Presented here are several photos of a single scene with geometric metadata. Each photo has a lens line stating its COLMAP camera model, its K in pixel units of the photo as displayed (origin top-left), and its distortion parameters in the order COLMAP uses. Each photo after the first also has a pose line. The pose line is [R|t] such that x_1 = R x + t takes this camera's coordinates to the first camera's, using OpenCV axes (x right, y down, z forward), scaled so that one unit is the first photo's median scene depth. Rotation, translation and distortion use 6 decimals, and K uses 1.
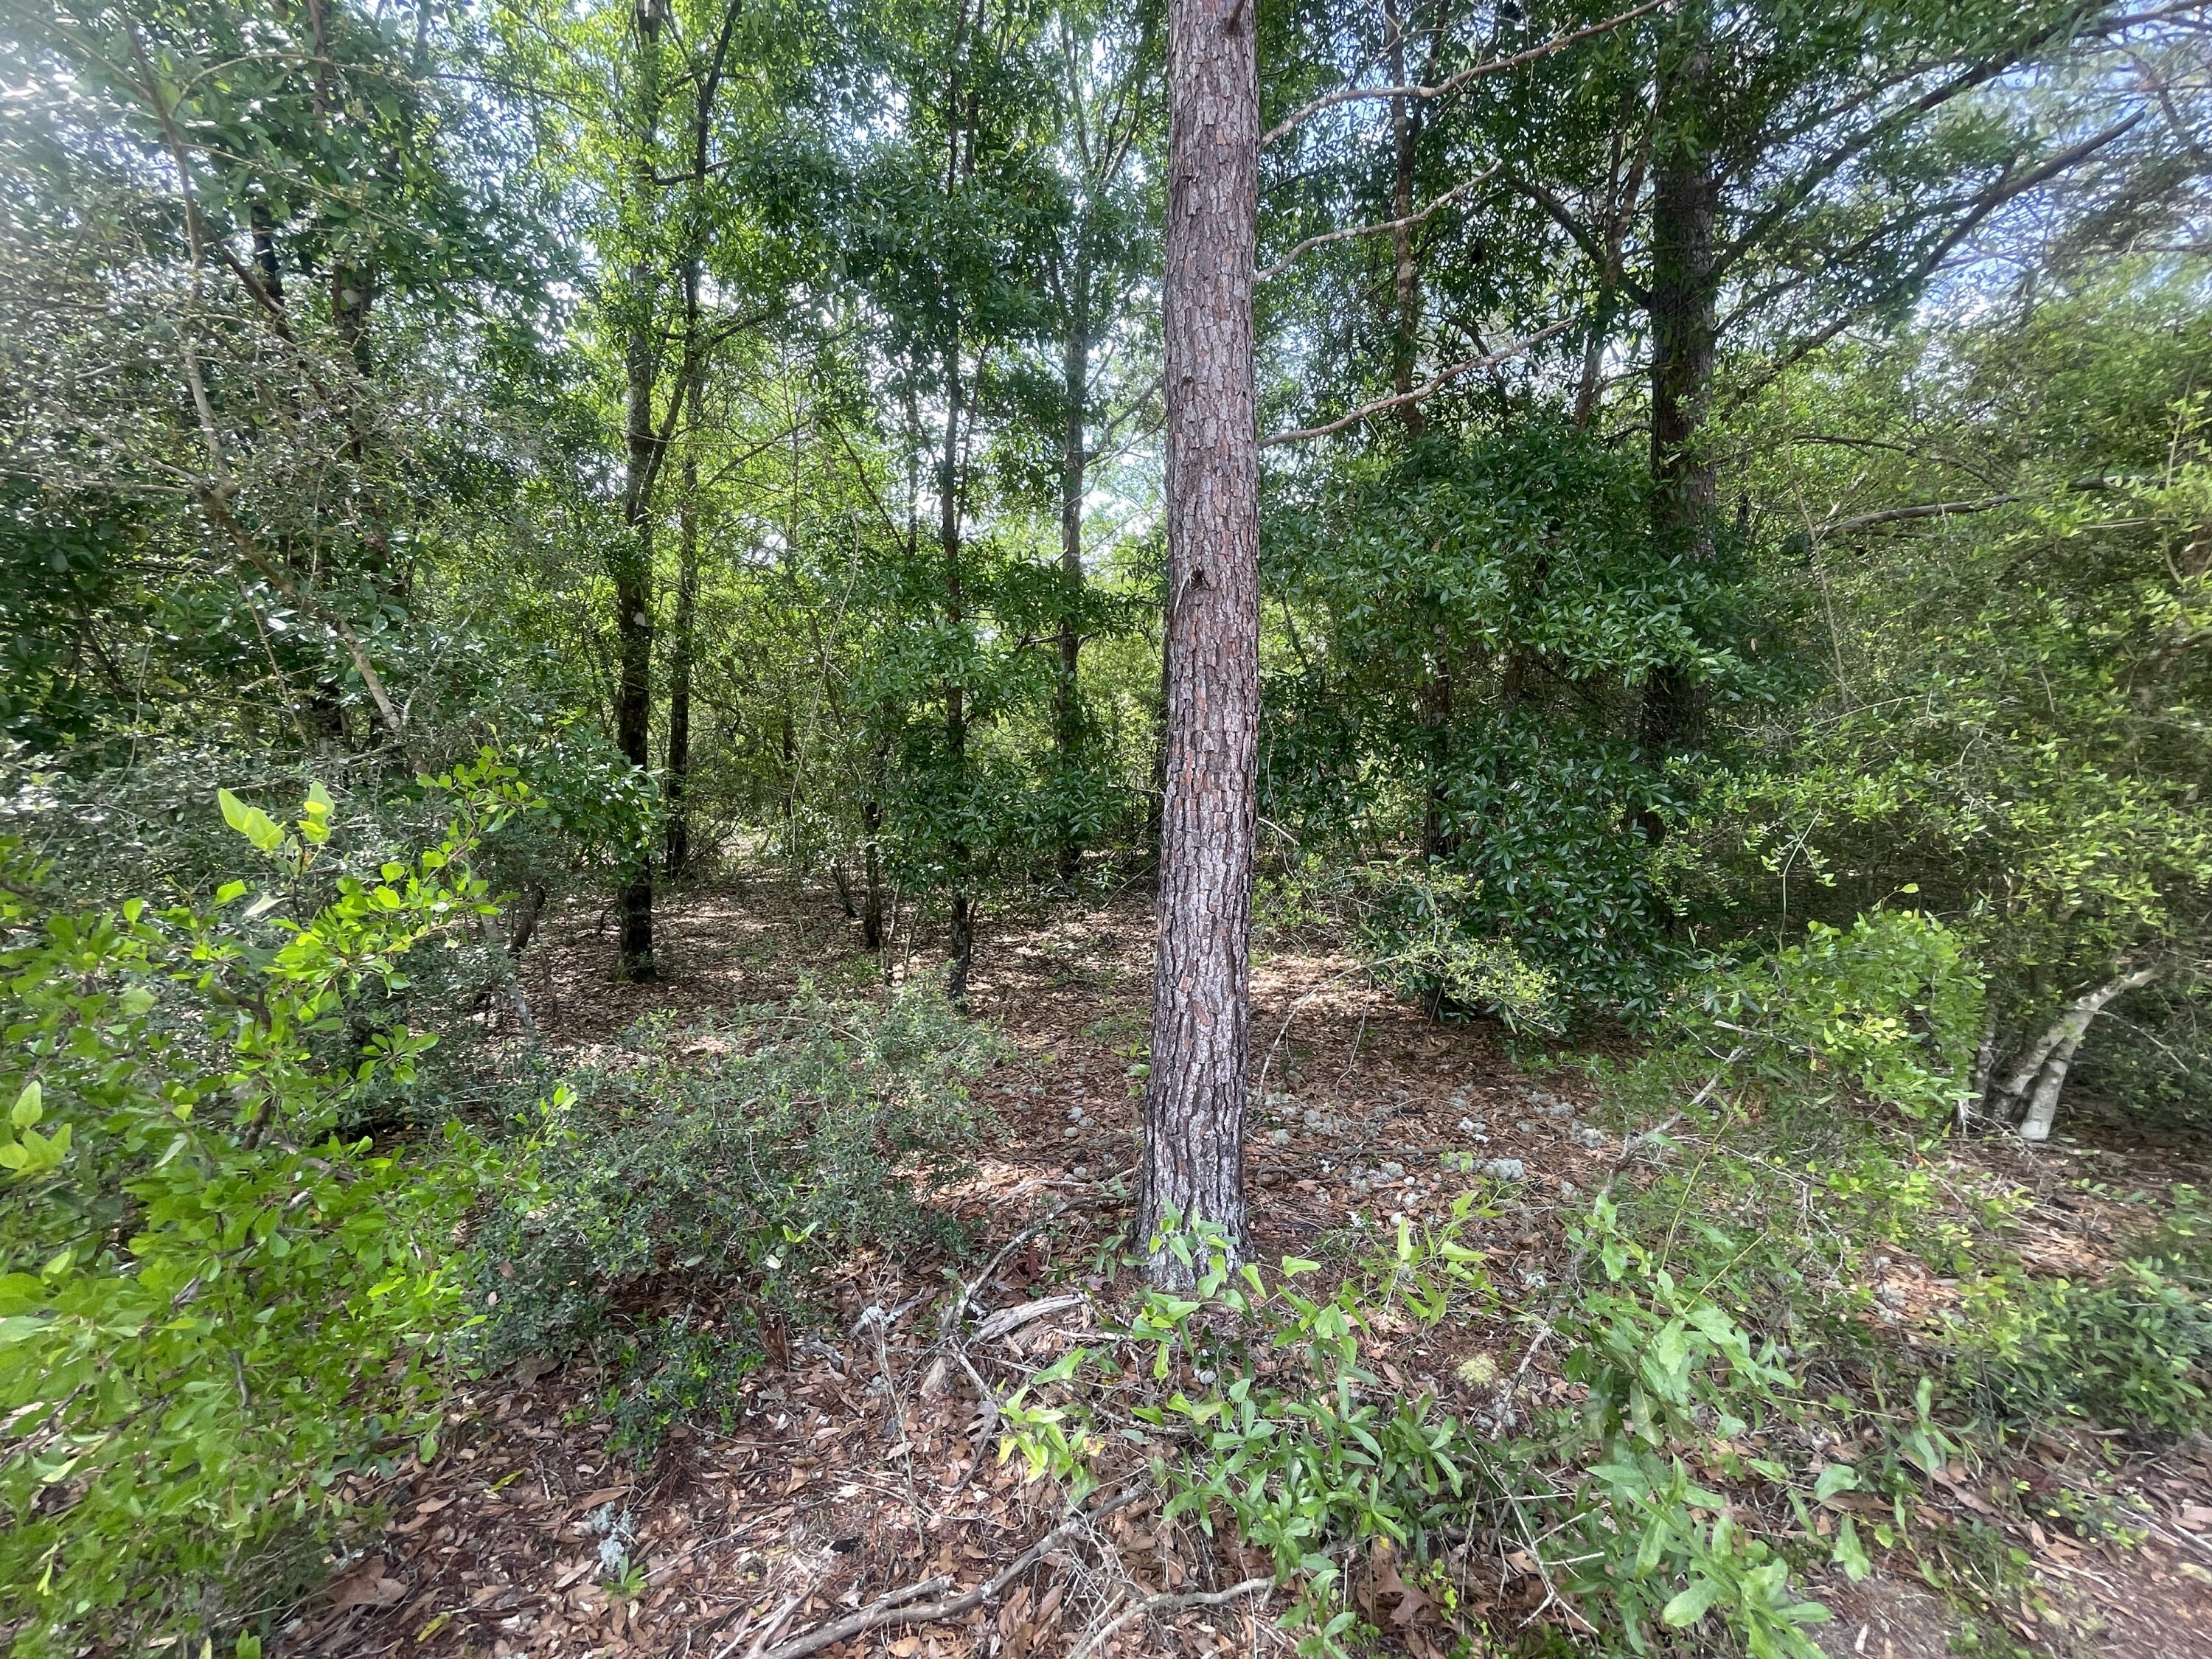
lens RADIAL K [[865.1, 0, 1097.3], [0, 865.1, 827.1], [0, 0, 1]] dist [-0.002558, -0.000227]
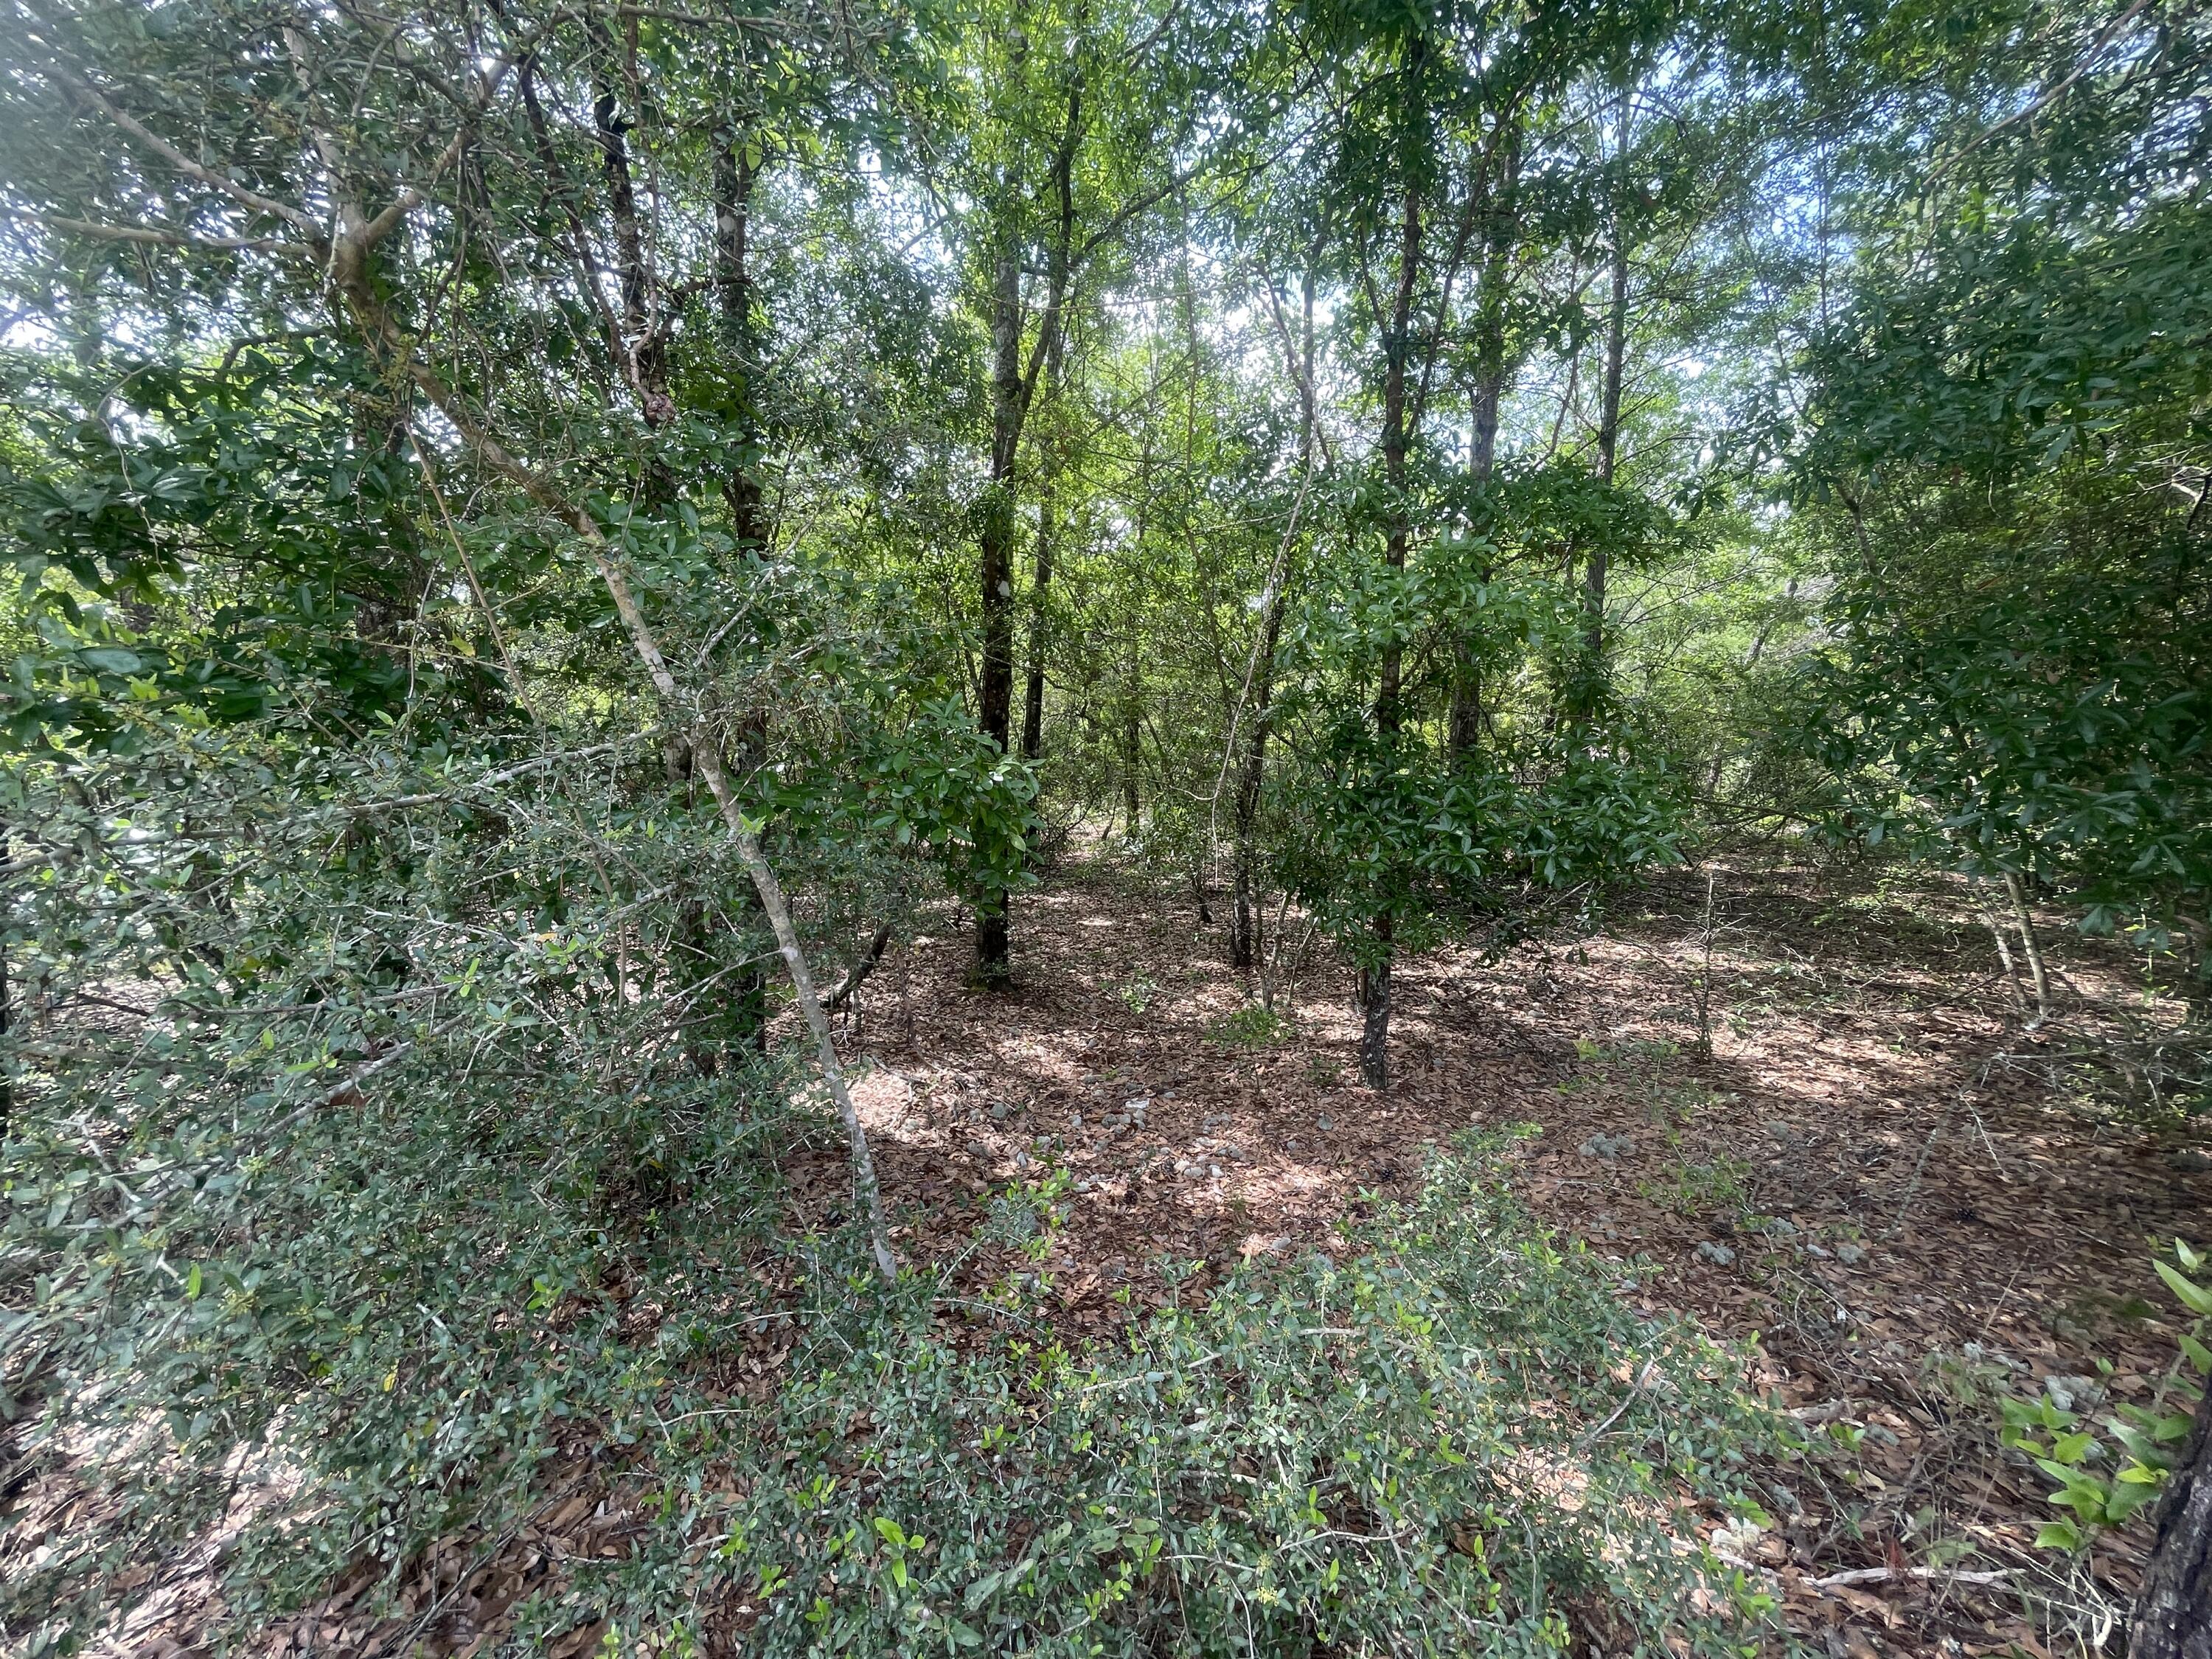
lens RADIAL K [[865.1, 0, 1097.3], [0, 865.1, 827.1], [0, 0, 1]] dist [-0.002558, -0.000227]
pose [[0.932314, 0.029234, -0.360466, -0.072925], [-0.023345, 0.999514, 0.020682, -0.006244], [0.360895, -0.010868, 0.932543, 0.134550]]
